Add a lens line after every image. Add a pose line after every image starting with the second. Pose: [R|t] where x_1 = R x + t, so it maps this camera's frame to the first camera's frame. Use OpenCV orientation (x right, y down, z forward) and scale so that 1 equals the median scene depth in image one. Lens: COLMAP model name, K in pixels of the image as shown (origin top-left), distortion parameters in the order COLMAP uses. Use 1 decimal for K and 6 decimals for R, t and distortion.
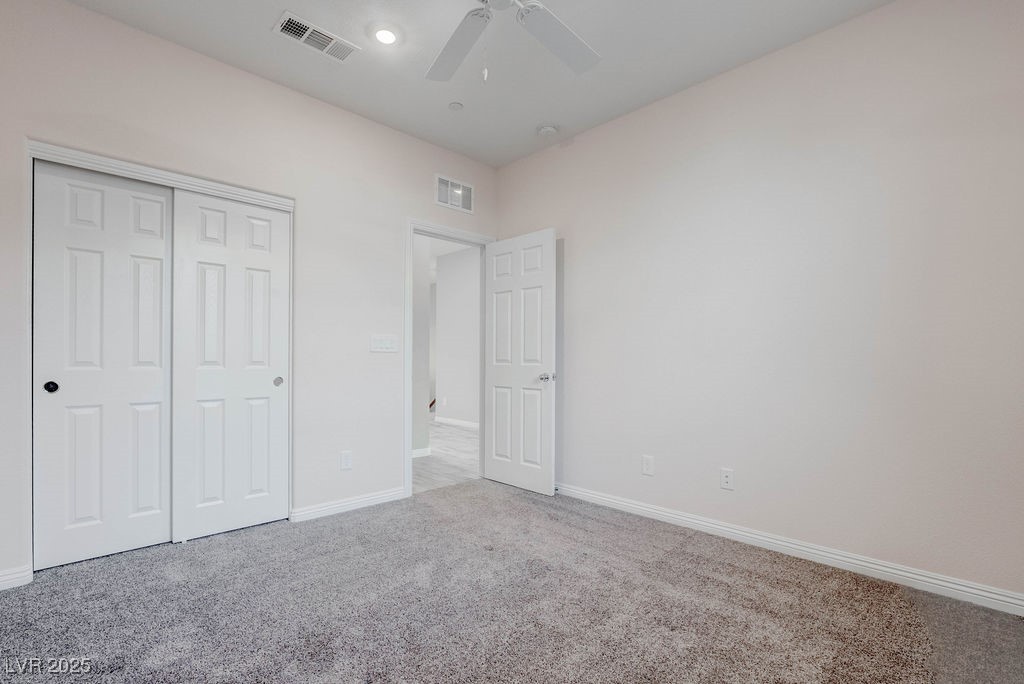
lens RADIAL K [[464.8, 0, 506.6], [0, 464.8, 357.5], [0, 0, 1]] dist [-0.013129, 0.000576]
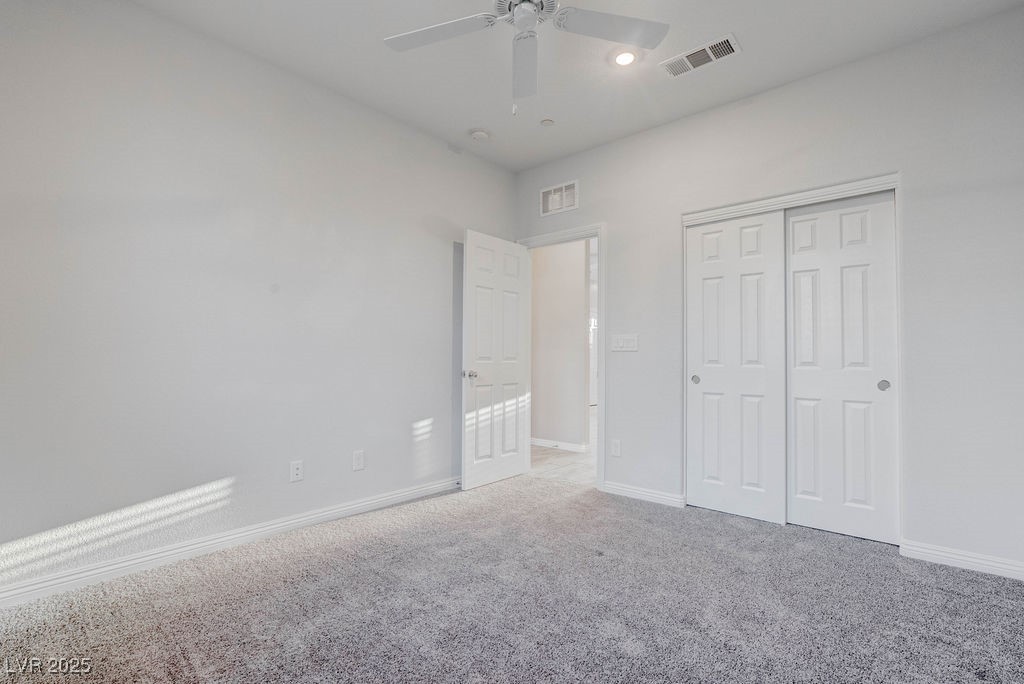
lens RADIAL K [[427.7, 0, 516.6], [0, 427.7, 346.7], [0, 0, 1]] dist [0.000664, 0.000300]
pose [[0.149048, -0.030537, -0.988358, 0.214841], [0.001884, 0.999530, -0.030598, 0.002444], [0.988828, 0.002699, 0.149035, 0.193841]]
